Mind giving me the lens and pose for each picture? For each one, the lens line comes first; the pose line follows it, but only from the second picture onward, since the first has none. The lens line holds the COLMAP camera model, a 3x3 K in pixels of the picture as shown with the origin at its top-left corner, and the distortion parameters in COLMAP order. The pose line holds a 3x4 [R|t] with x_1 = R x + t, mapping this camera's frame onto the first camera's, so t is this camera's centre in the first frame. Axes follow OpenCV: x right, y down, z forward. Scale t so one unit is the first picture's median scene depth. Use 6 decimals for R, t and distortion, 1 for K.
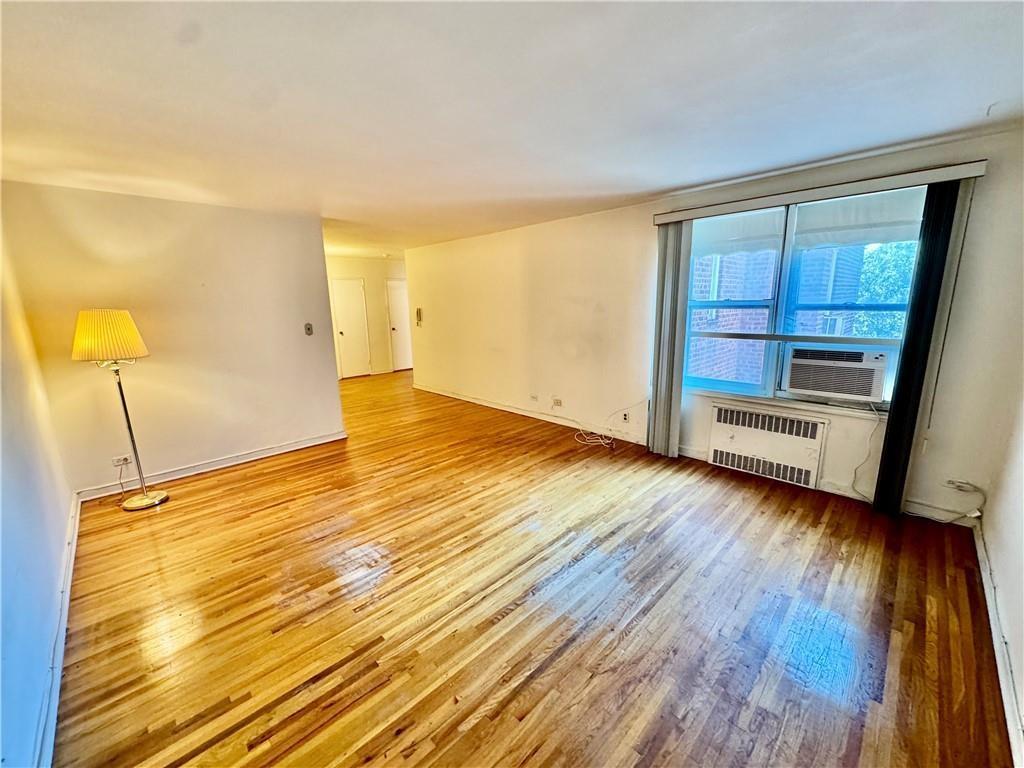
lens RADIAL K [[409.4, 0, 512.0], [0, 409.4, 384.0], [0, 0, 1]] dist [0.000048, 0.000139]
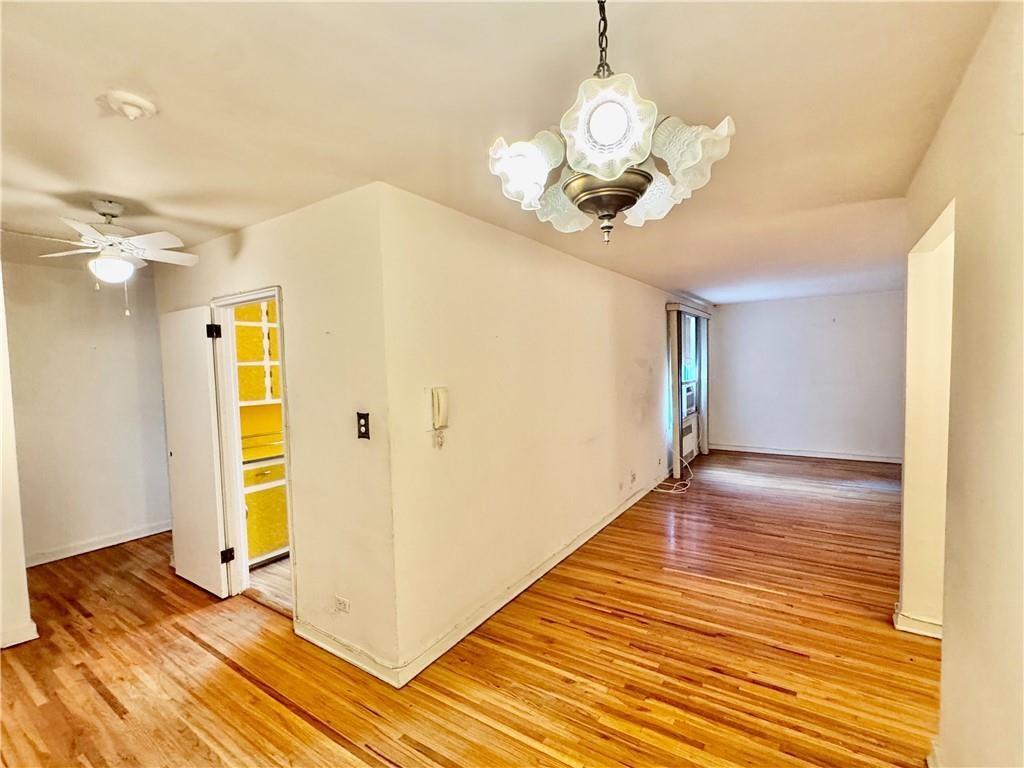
lens RADIAL K [[467.1, 0, 512.0], [0, 467.1, 384.0], [0, 0, 1]] dist [-0.000766, -0.001071]
pose [[-0.203643, -0.017357, 0.978891, -1.237038], [0.222548, 0.972849, 0.063548, -0.413070], [-0.953416, 0.230791, -0.194251, 2.149428]]
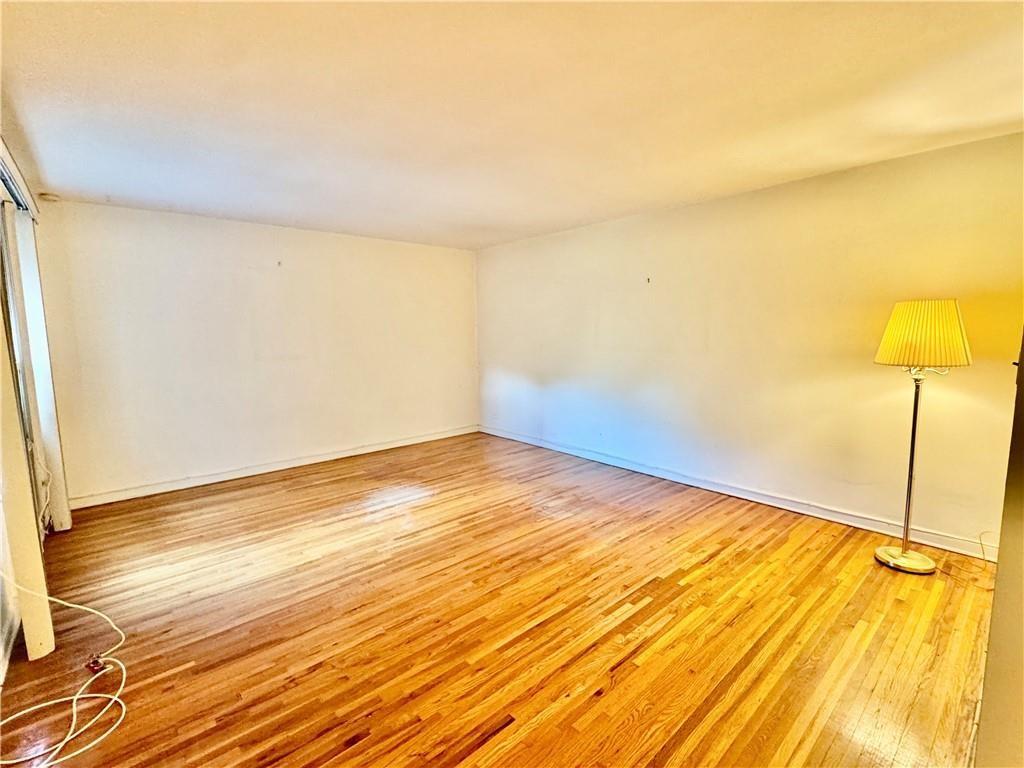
lens RADIAL K [[467.1, 0, 512.0], [0, 467.1, 384.0], [0, 0, 1]] dist [-0.000766, -0.001071]
pose [[-0.997798, 0.026451, 0.060825, -0.249620], [0.044156, 0.949192, 0.311584, -0.300676], [-0.049493, 0.313584, -0.948270, 1.706606]]
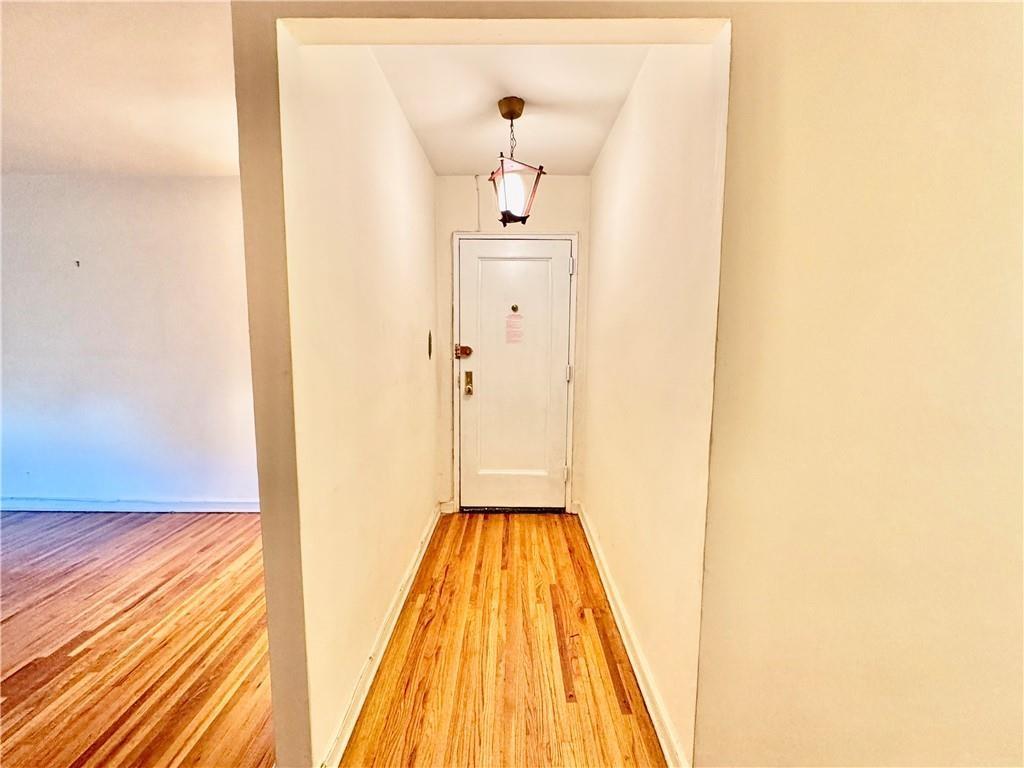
lens RADIAL K [[467.1, 0, 512.0], [0, 467.1, 384.0], [0, 0, 1]] dist [-0.000766, -0.001071]
pose [[-0.708209, 0.099002, -0.699027, -0.489351], [-0.132093, 0.954053, 0.268950, -0.301497], [0.693535, 0.282809, -0.662592, 1.755534]]
